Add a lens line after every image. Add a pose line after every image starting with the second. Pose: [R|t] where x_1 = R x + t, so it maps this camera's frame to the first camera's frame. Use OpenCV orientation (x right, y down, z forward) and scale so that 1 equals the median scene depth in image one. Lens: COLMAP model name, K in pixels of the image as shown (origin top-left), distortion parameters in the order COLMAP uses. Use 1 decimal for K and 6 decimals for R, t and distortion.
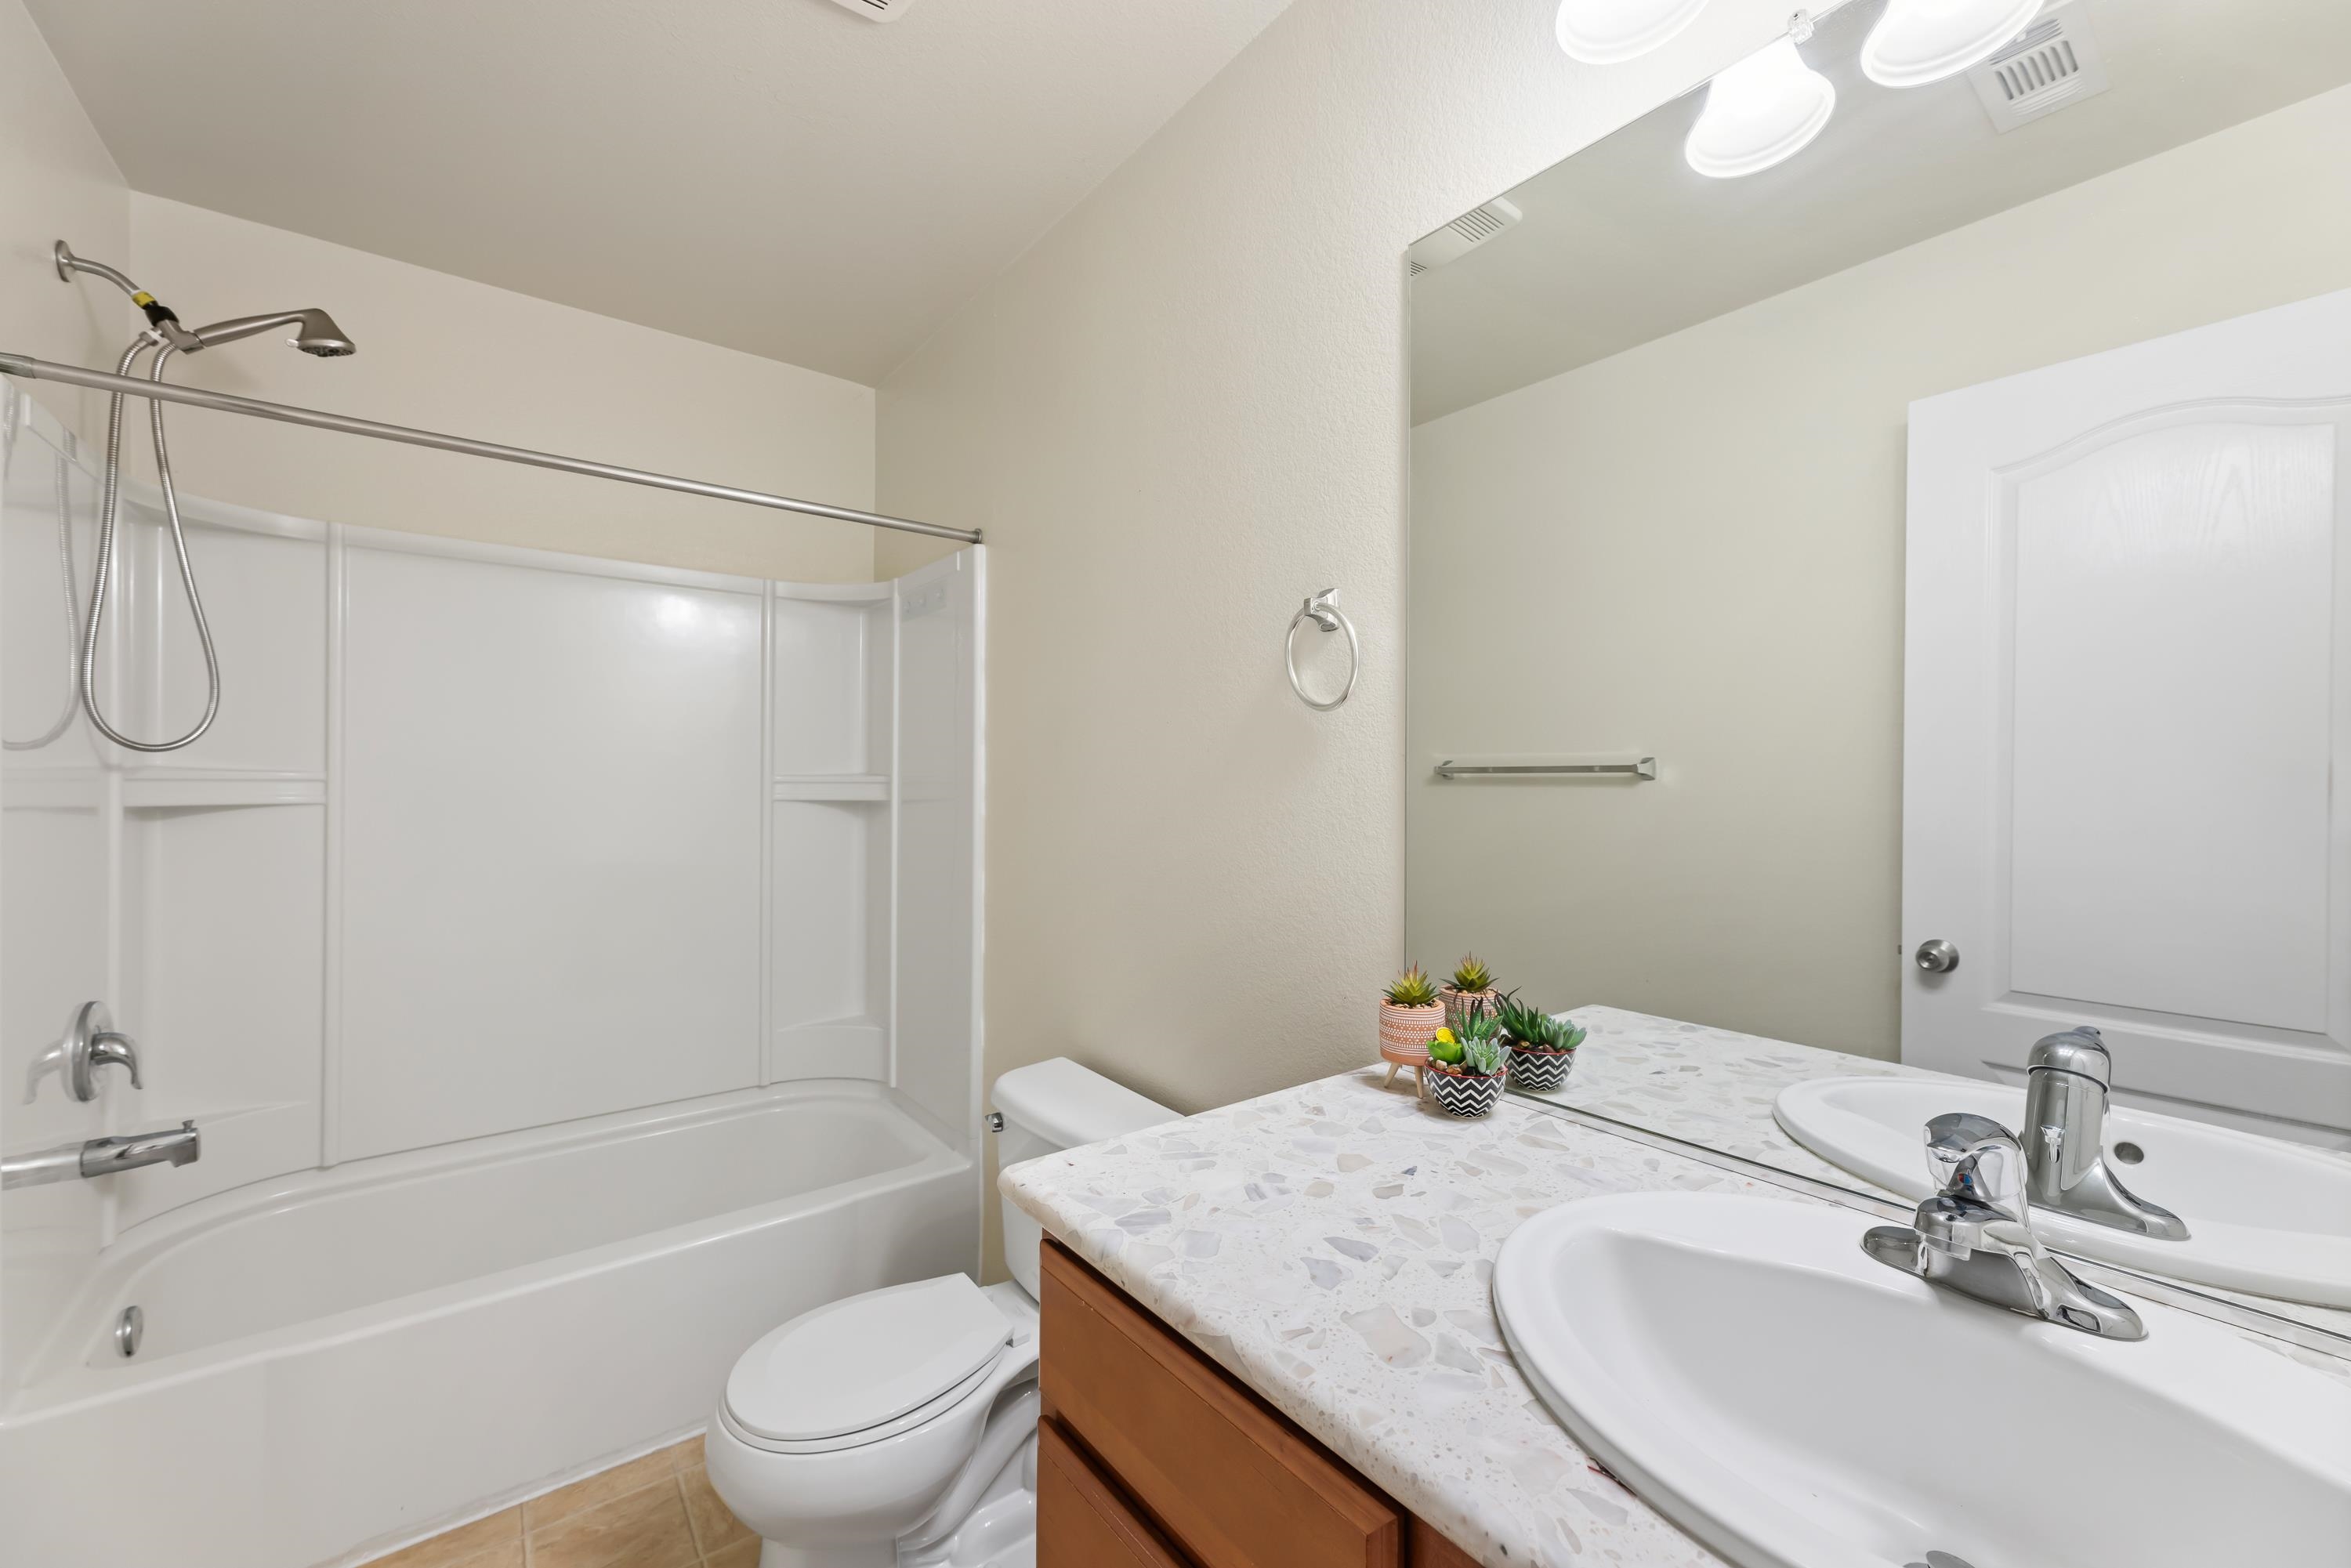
lens RADIAL K [[948.8, 0, 1172.0], [0, 948.8, 778.5], [0, 0, 1]] dist [0.000537, 0.000007]
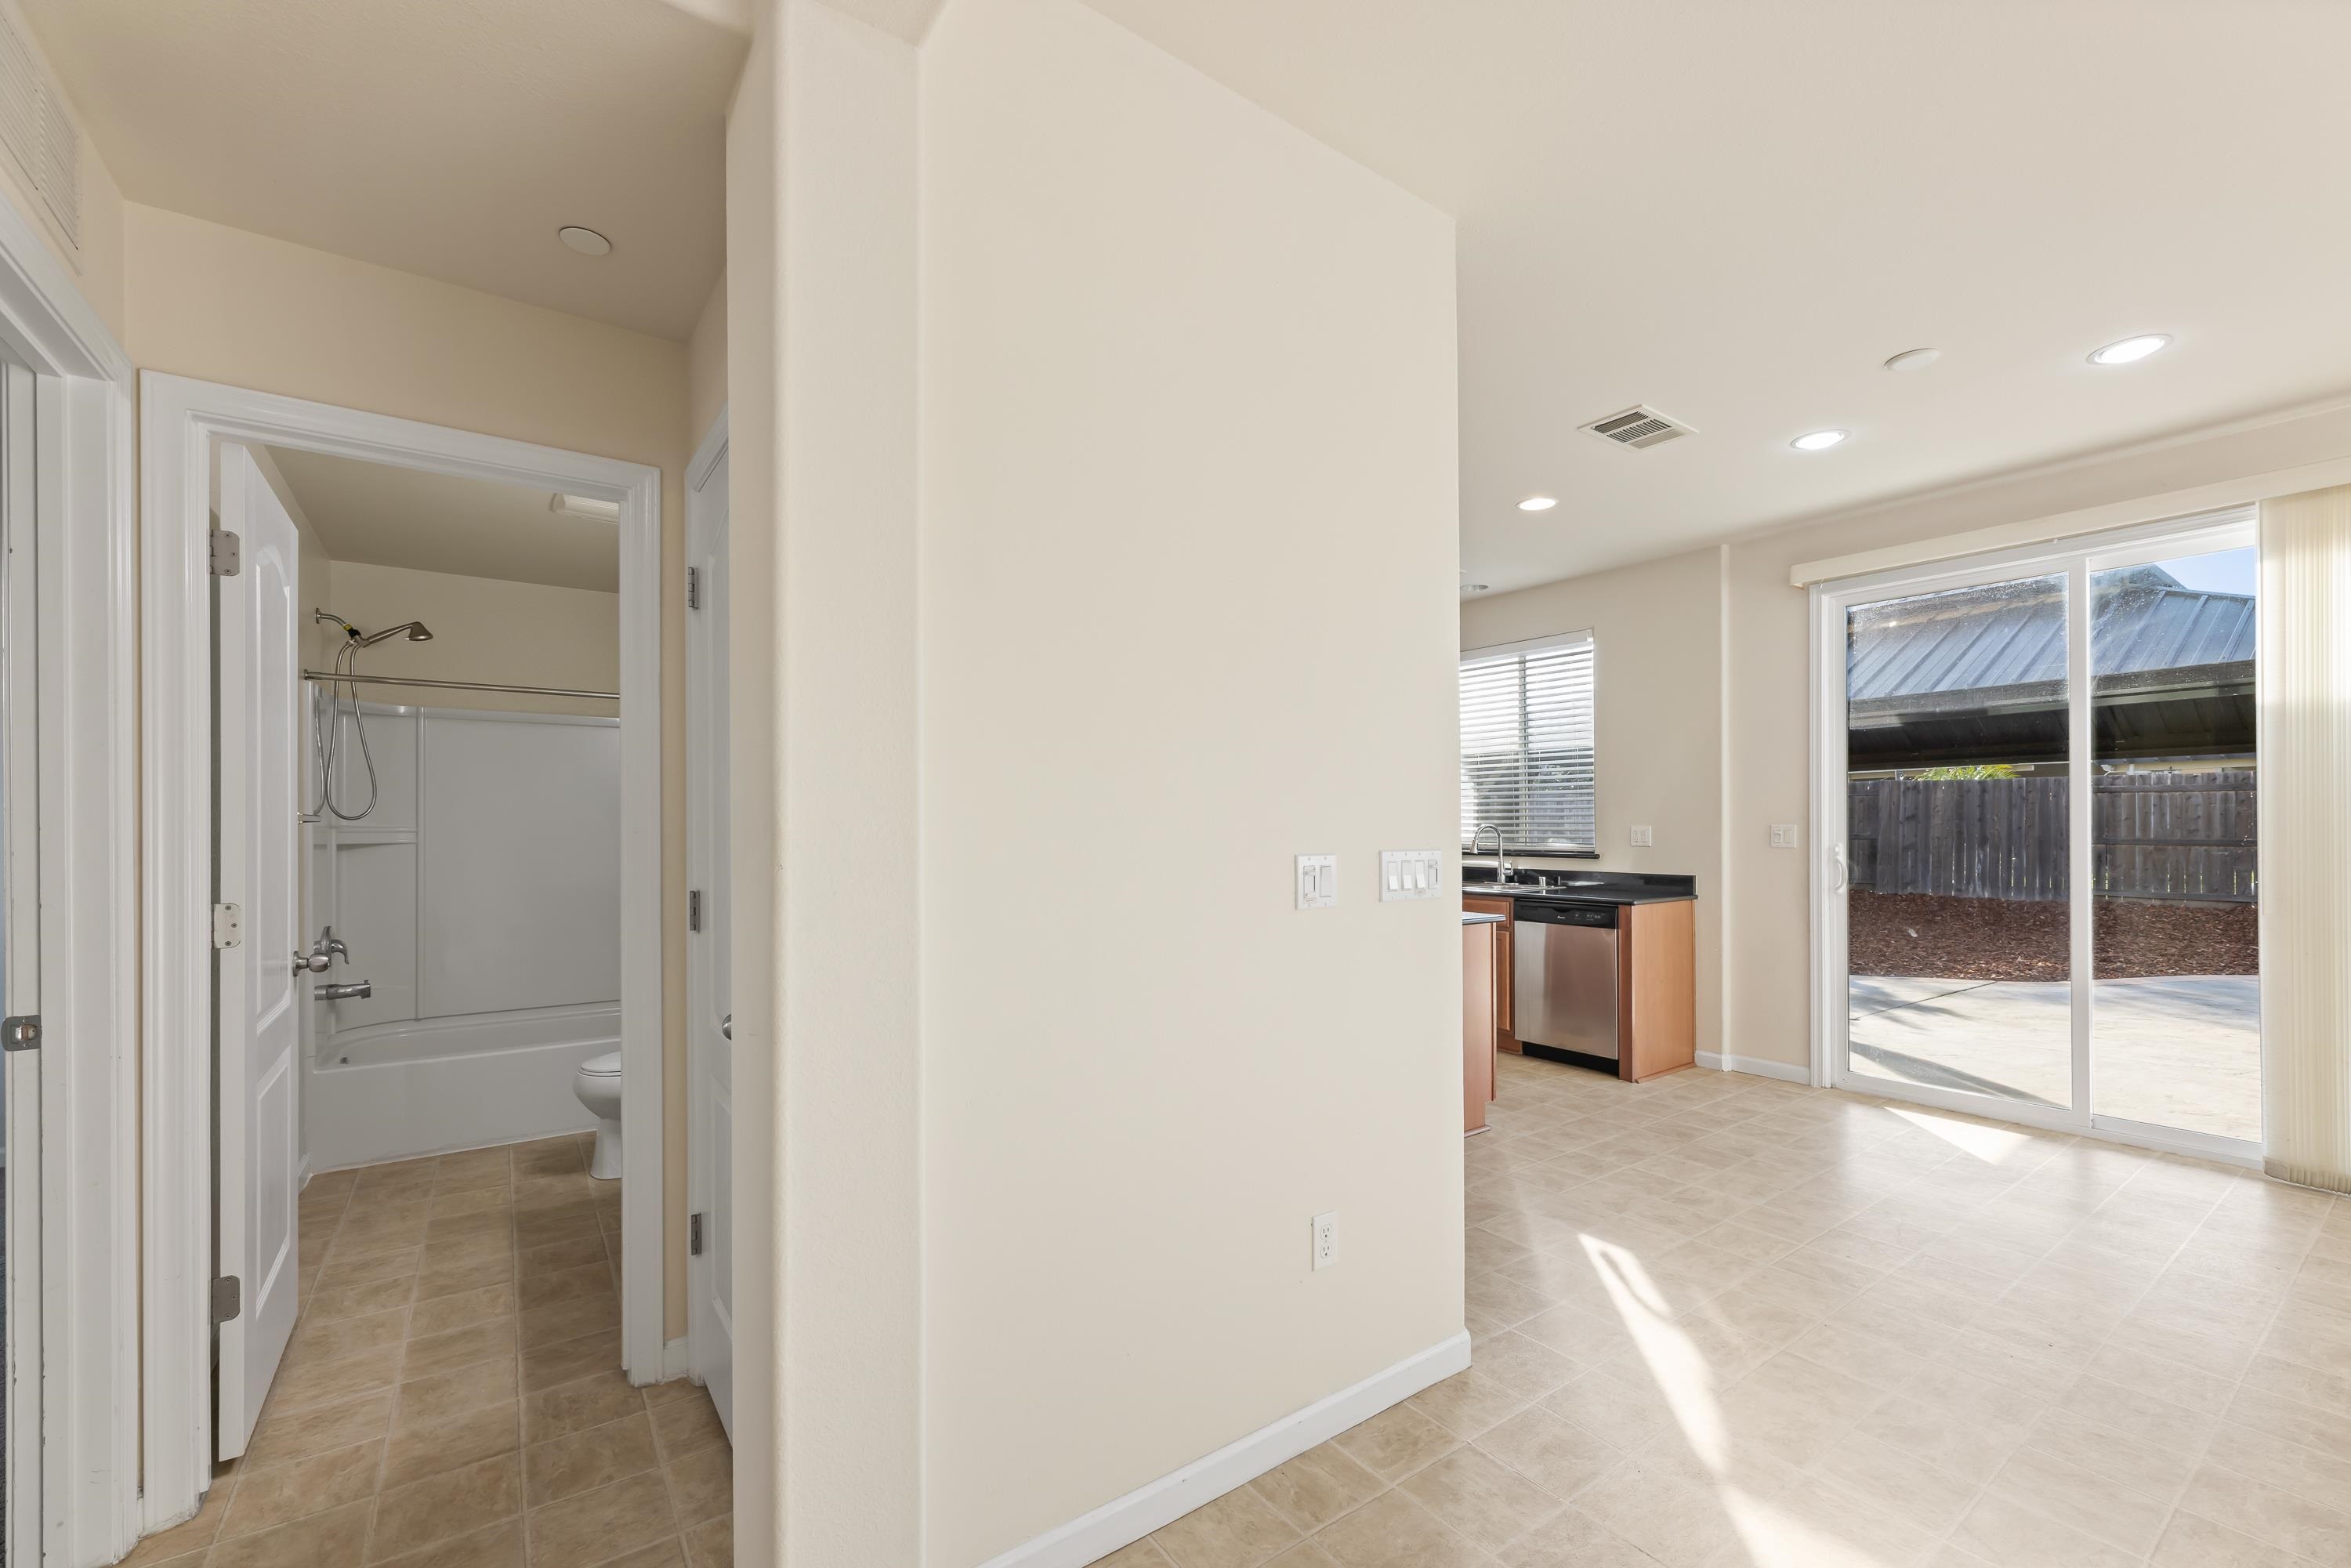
lens RADIAL K [[948.8, 0, 1148.0], [0, 948.8, 831.1], [0, 0, 1]] dist [0.000537, 0.000007]
pose [[0.999607, -0.004693, -0.027632, 0.911839], [0.004821, 0.999978, 0.004557, -0.002410], [0.027610, -0.004688, 0.999608, -1.232107]]
